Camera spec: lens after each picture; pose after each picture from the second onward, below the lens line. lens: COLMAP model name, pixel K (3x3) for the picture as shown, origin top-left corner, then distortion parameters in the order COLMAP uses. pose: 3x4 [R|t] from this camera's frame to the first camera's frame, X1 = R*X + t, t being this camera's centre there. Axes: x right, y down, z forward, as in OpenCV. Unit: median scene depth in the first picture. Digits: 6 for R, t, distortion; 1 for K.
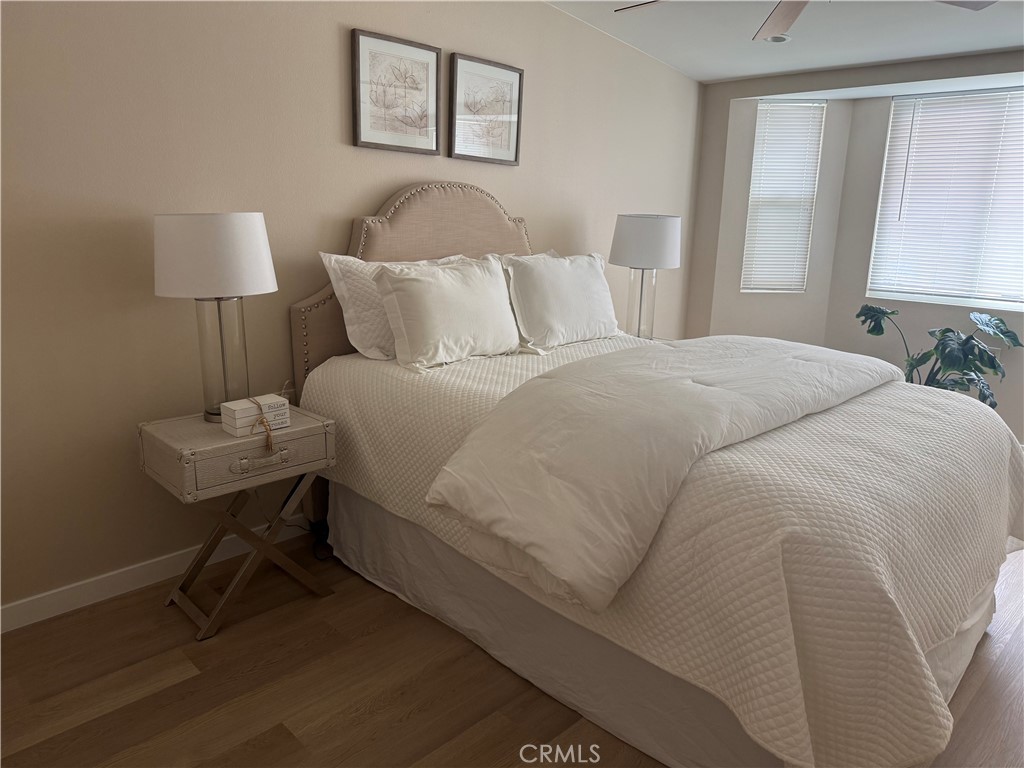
lens RADIAL K [[719.6, 0, 511.0], [0, 719.6, 387.5], [0, 0, 1]] dist [0.078382, -0.119046]
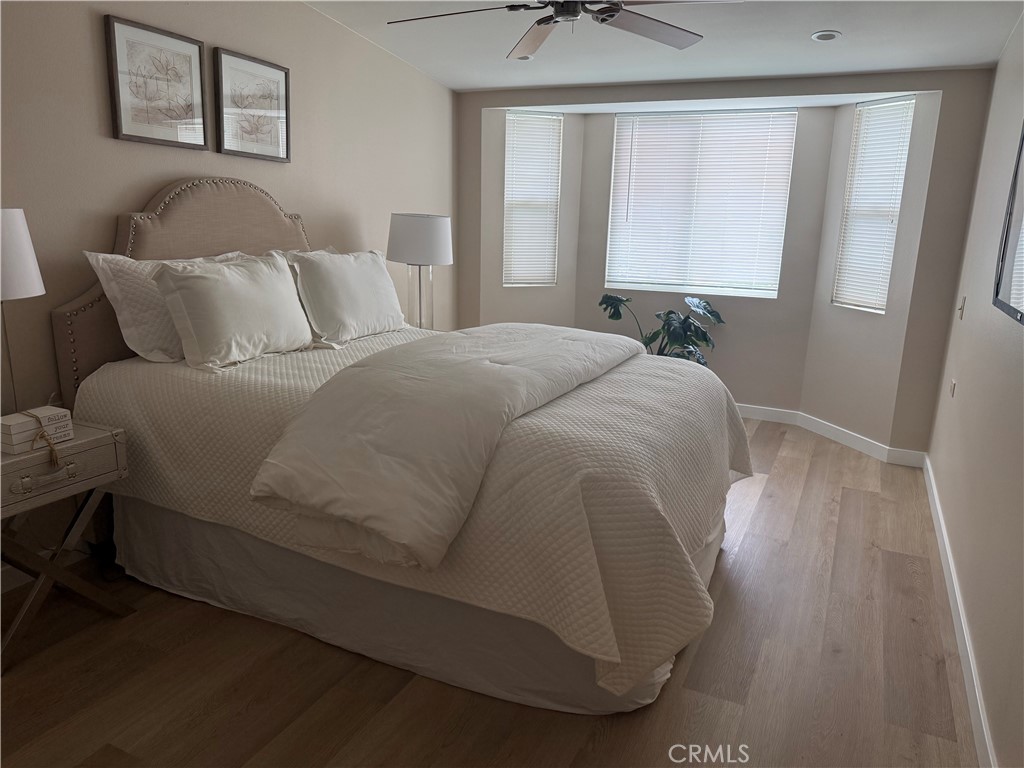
lens RADIAL K [[719.6, 0, 522.2], [0, 719.6, 386.7], [0, 0, 1]] dist [0.078382, -0.119046]
pose [[0.937772, -0.074202, 0.339230, -0.063573], [0.074149, 0.997161, 0.013138, 0.014480], [-0.339241, 0.012833, 0.940612, -0.059068]]
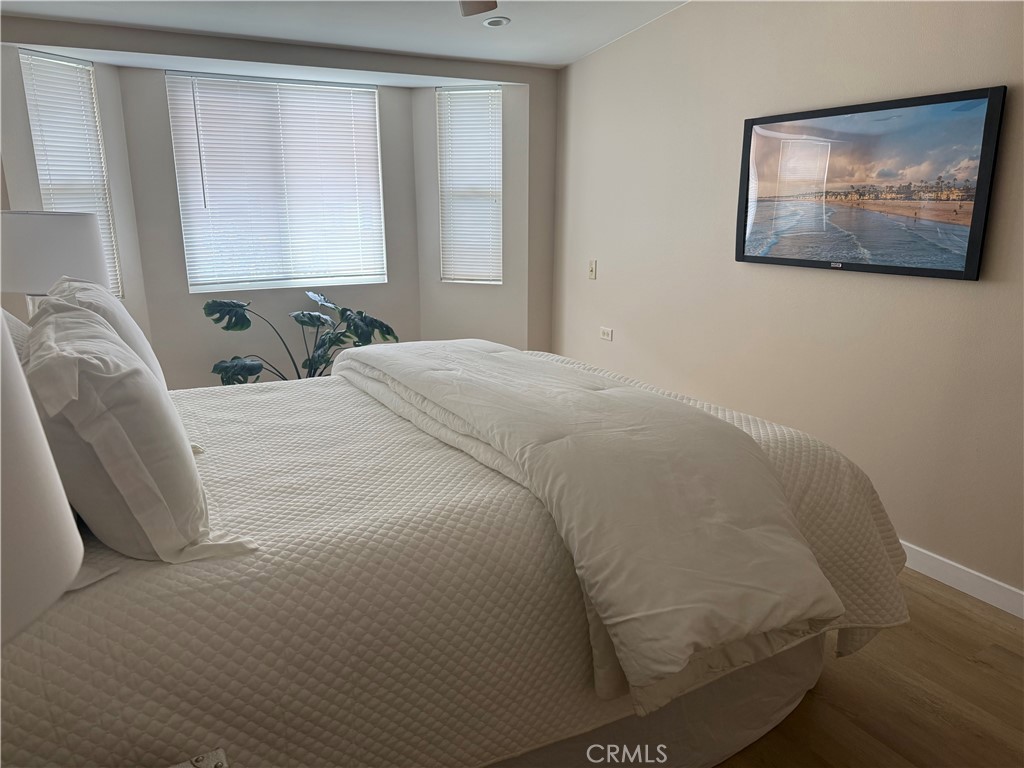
lens RADIAL K [[719.6, 0, 511.4], [0, 719.6, 380.1], [0, 0, 1]] dist [0.078382, -0.119046]
pose [[0.254099, -0.252779, 0.933561, -0.450720], [0.239955, 0.951540, 0.192336, -0.159727], [-0.936939, 0.175141, 0.302441, 0.593790]]
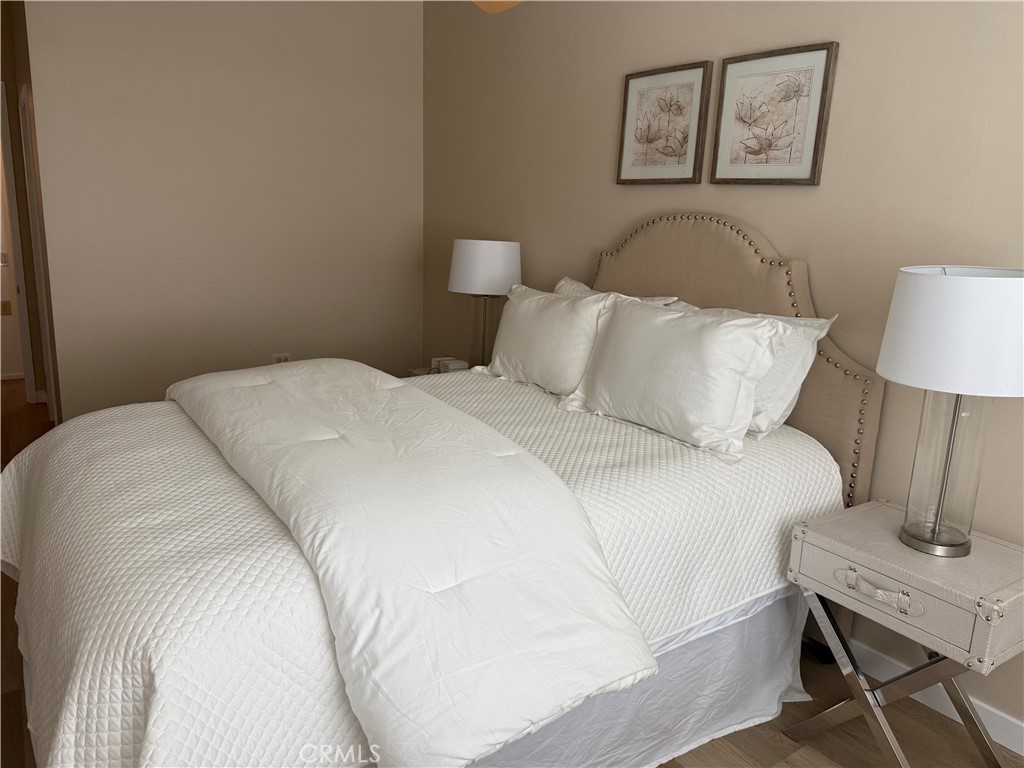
lens RADIAL K [[719.6, 0, 510.6], [0, 719.6, 383.3], [0, 0, 1]] dist [0.078382, -0.119046]
pose [[-0.148905, 0.193222, -0.969790, 0.886942], [-0.268081, 0.936108, 0.227673, -0.253059], [0.951819, 0.293884, -0.087592, 1.010105]]
